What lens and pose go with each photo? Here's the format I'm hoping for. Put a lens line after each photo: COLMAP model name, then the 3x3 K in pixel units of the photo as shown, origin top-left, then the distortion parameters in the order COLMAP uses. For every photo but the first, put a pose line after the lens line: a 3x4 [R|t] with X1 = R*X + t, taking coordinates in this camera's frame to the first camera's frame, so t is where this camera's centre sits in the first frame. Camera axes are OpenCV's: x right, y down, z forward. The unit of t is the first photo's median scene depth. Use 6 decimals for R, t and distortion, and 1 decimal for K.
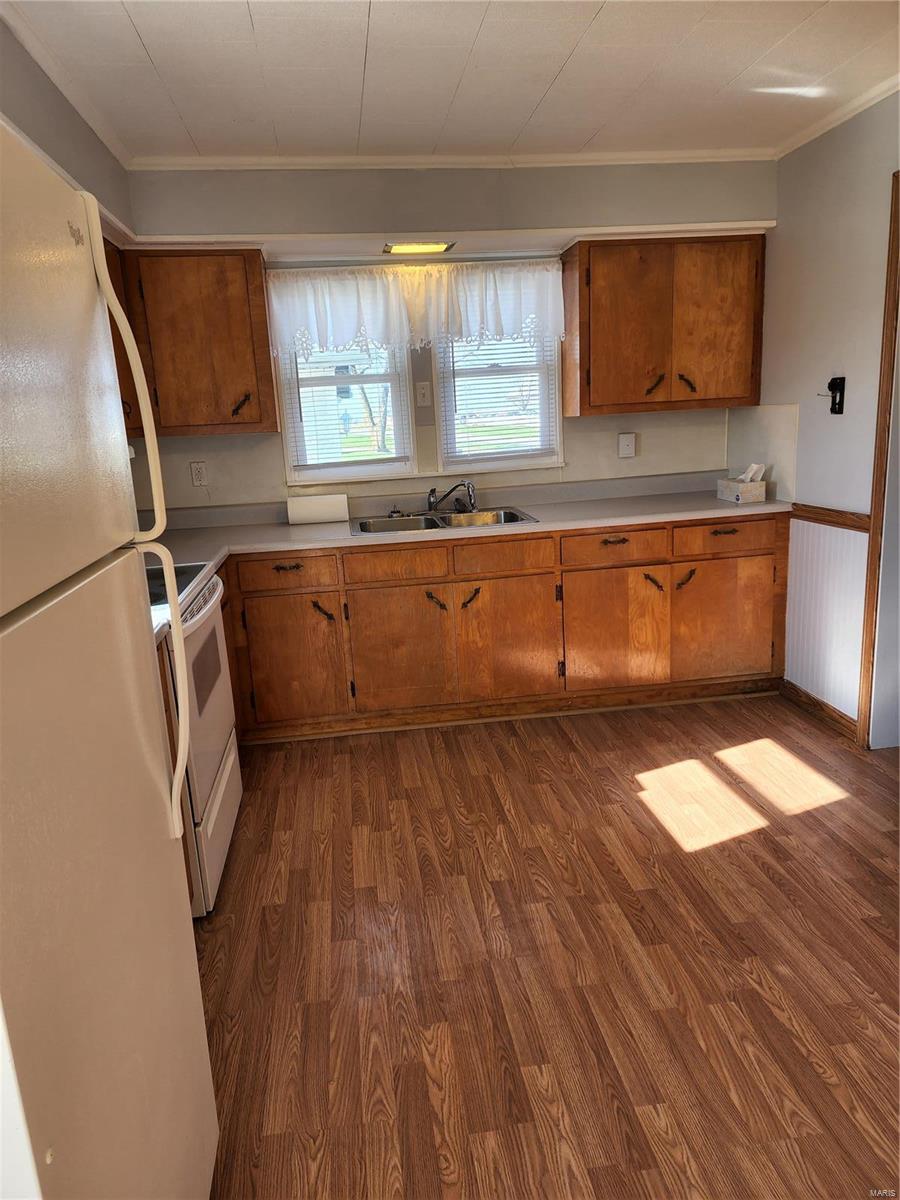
lens RADIAL K [[794.7, 0, 440.0], [0, 794.7, 601.4], [0, 0, 1]] dist [0.089149, -0.079256]
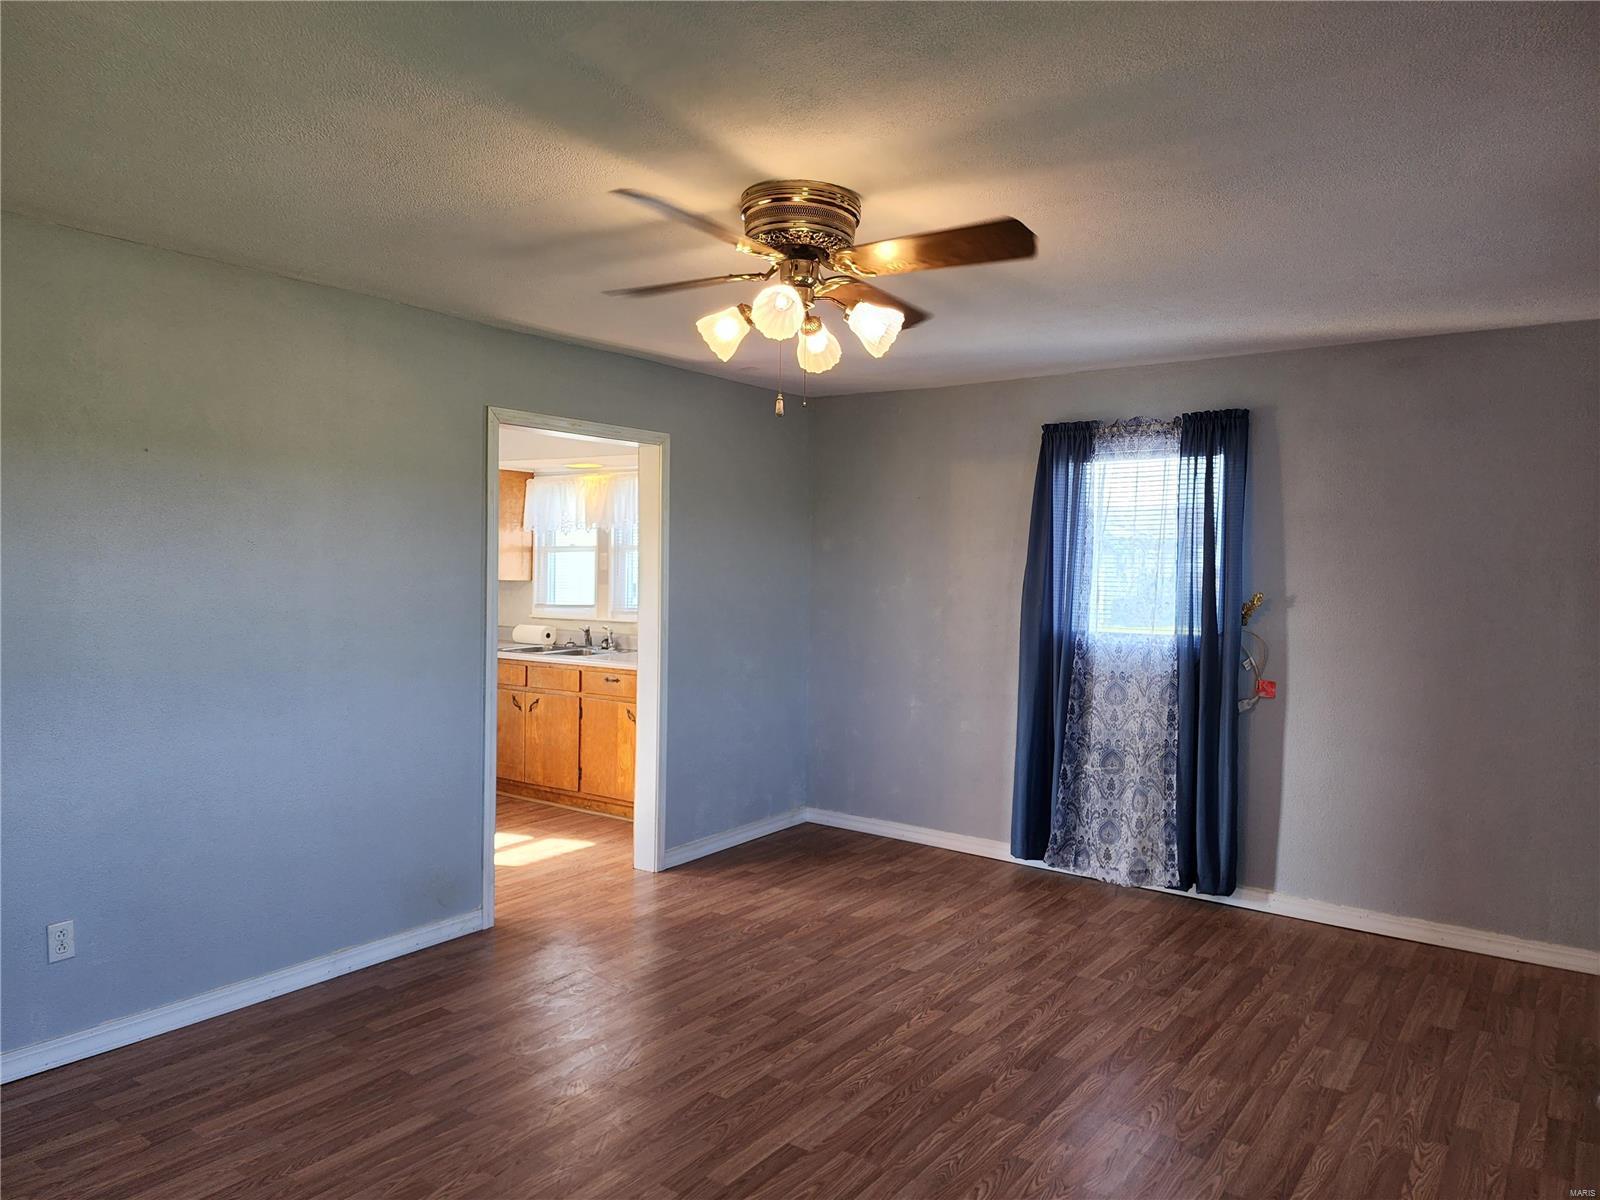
lens RADIAL K [[1059.7, 0, 795.8], [0, 1059.7, 604.6], [0, 0, 1]] dist [0.089149, -0.079256]
pose [[0.724394, 0.088405, -0.683694, 1.625336], [-0.211120, 0.972542, -0.097933, -0.088748], [0.656263, 0.215284, 0.723168, -0.085483]]
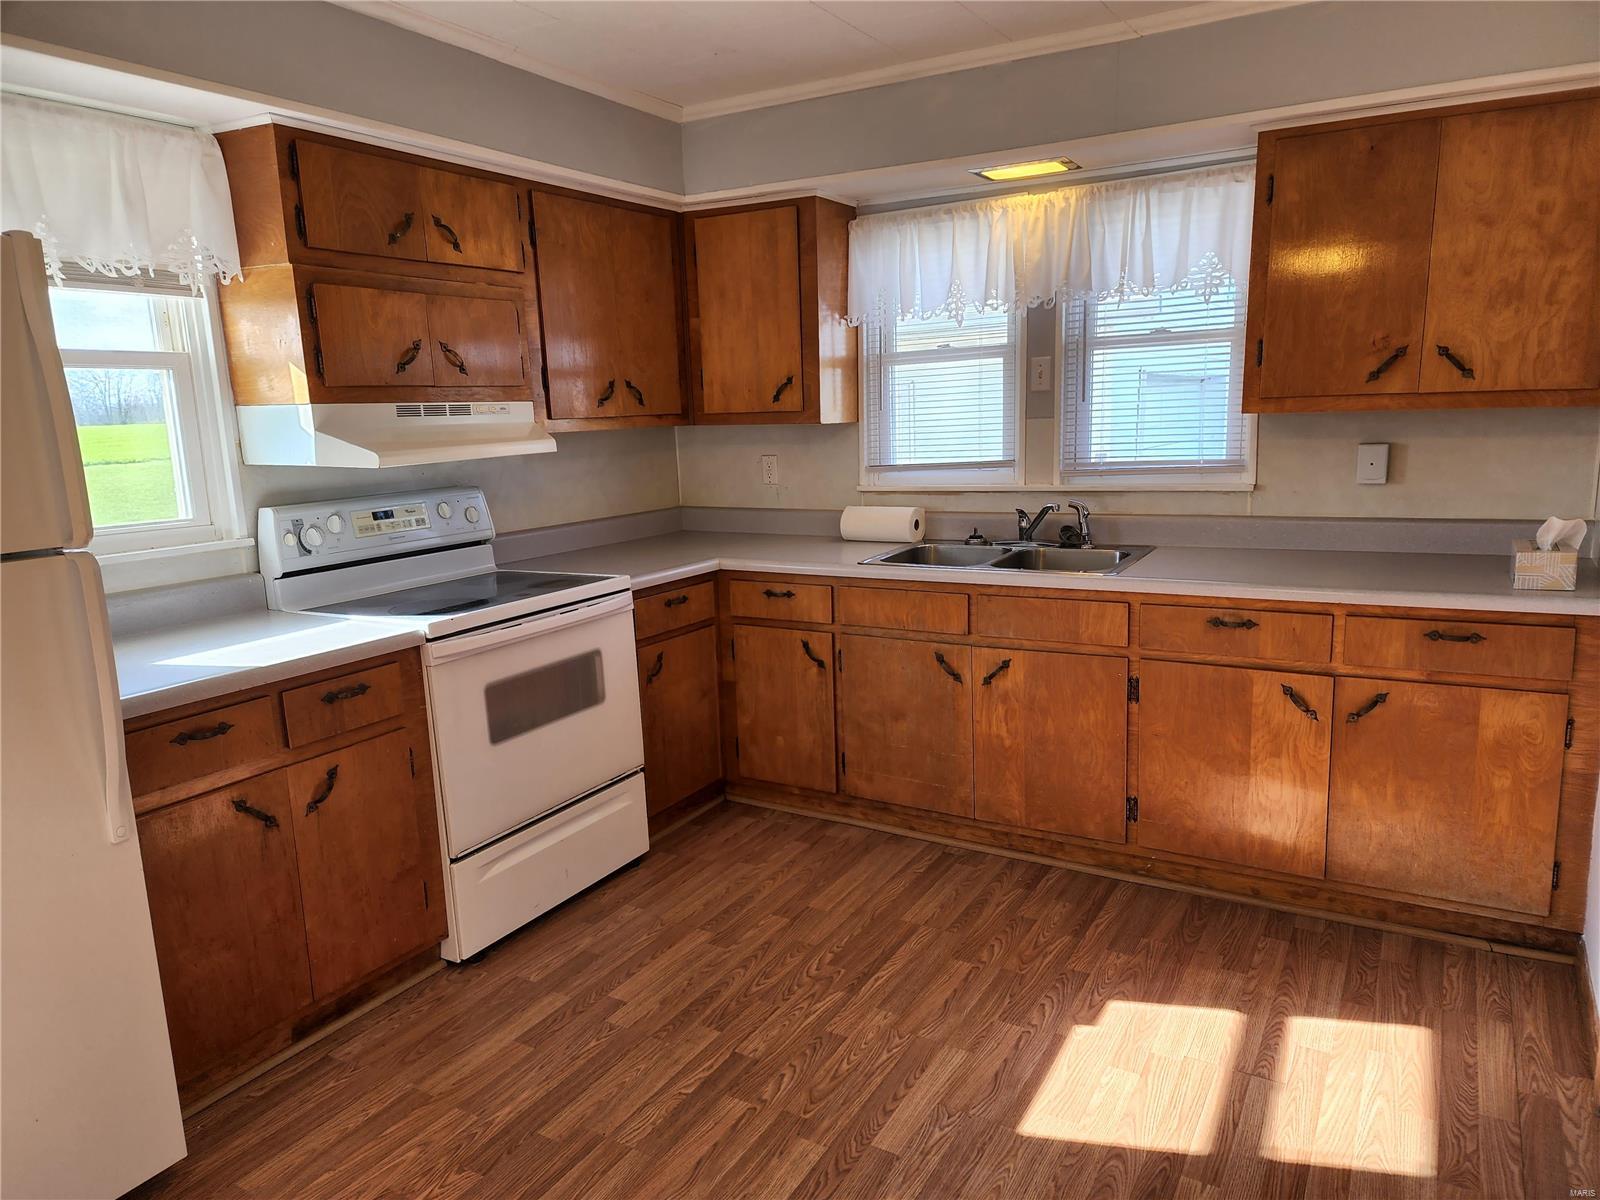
lens RADIAL K [[1059.7, 0, 821.5], [0, 1059.7, 618.8], [0, 0, 1]] dist [0.089149, -0.079256]
pose [[0.799083, 0.147035, -0.582964, 0.447388], [-0.148084, 0.987896, 0.046185, -0.070420], [0.582698, 0.049422, 0.811185, 0.158909]]
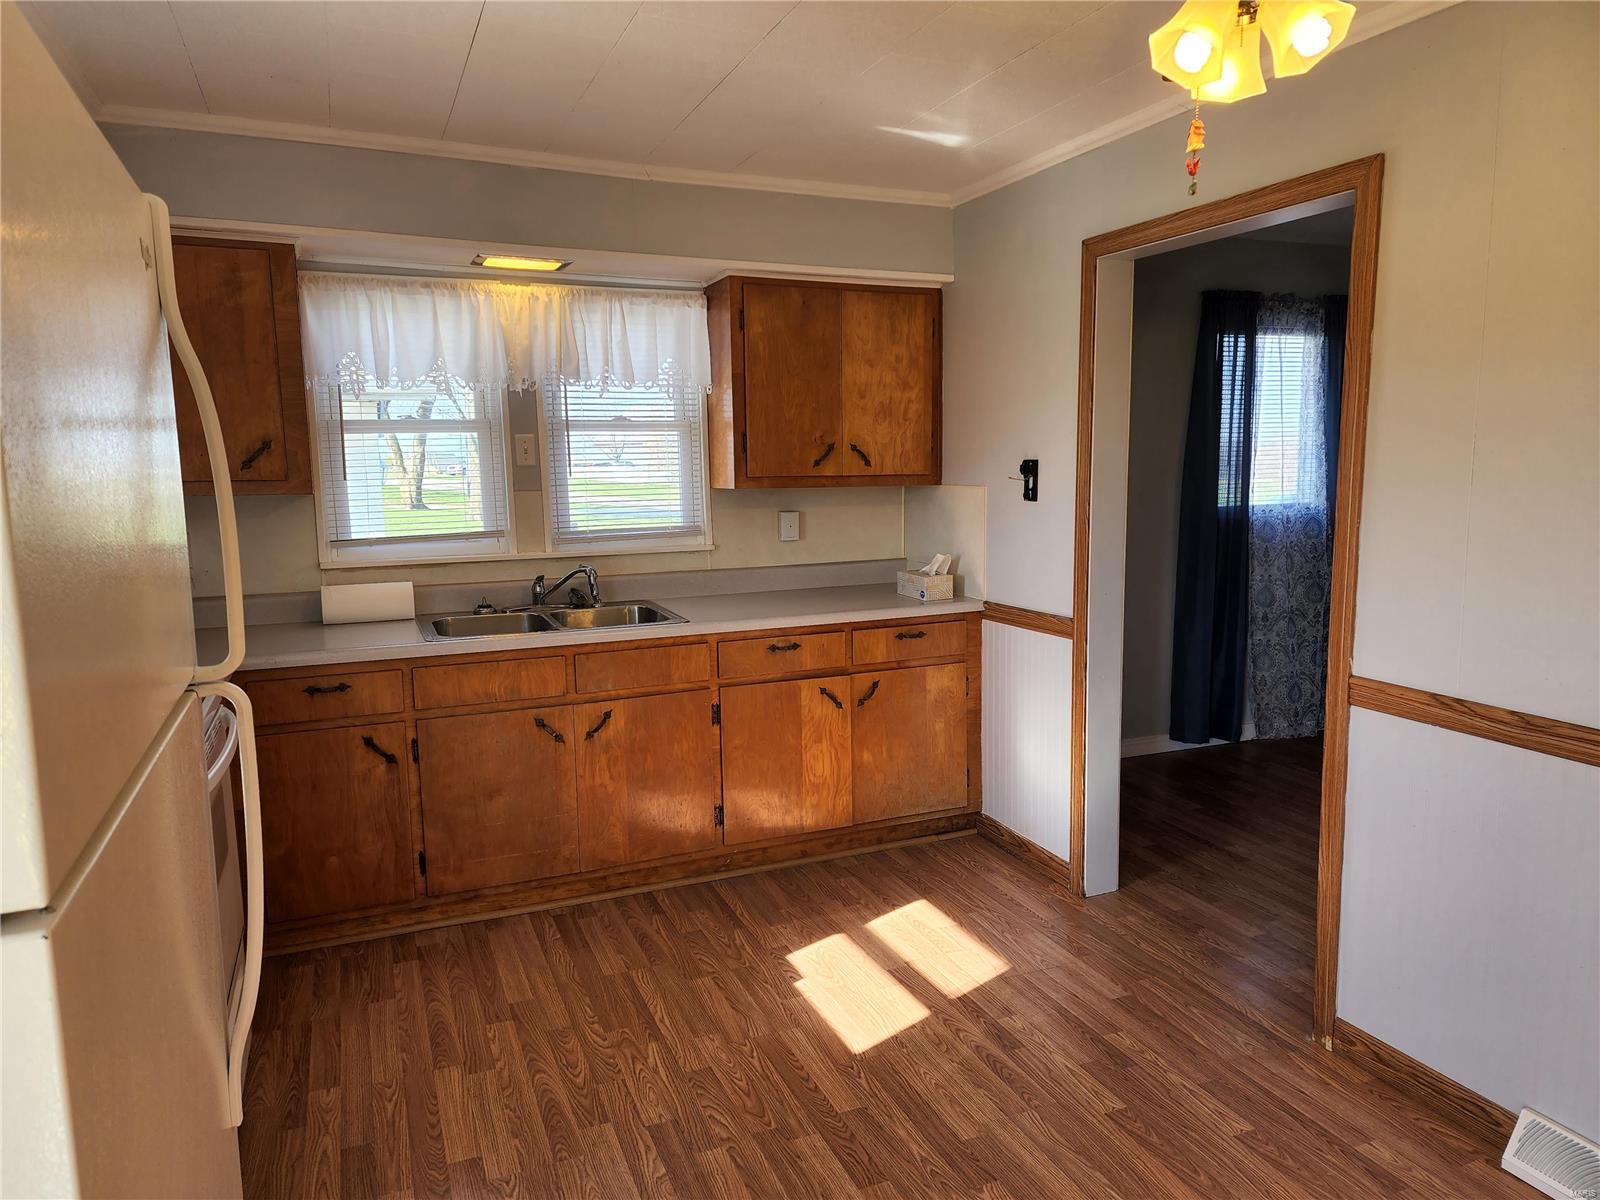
lens RADIAL K [[1059.7, 0, 803.7], [0, 1059.7, 611.3], [0, 0, 1]] dist [0.089149, -0.079256]
pose [[0.961764, 0.003516, 0.273855, -0.048065], [0.022857, 0.995399, -0.093055, -0.013125], [-0.272922, 0.095756, 0.957259, -0.007042]]
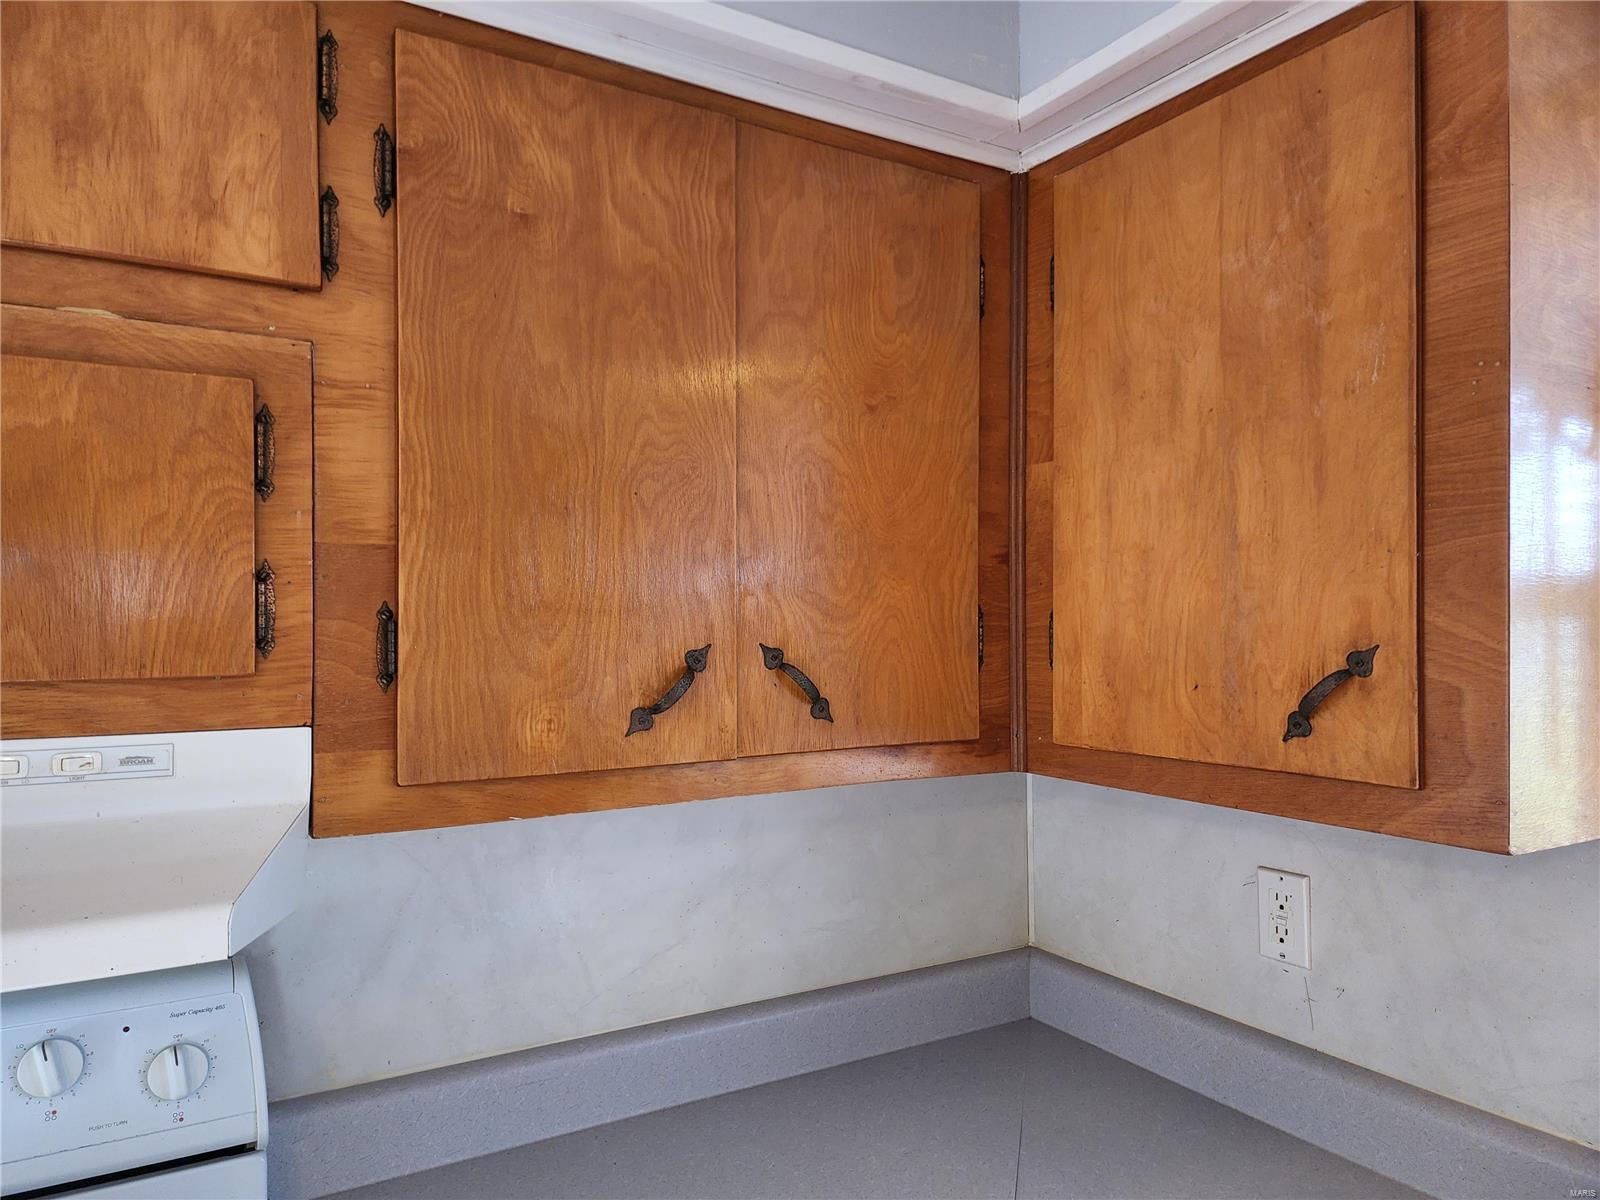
lens RADIAL K [[1059.7, 0, 797.6], [0, 1059.7, 619.2], [0, 0, 1]] dist [0.089149, -0.079256]
pose [[0.392428, 0.043284, -0.918764, -0.044025], [-0.230029, 0.971768, -0.052471, -0.217416], [0.890554, 0.231934, 0.391306, 0.762397]]
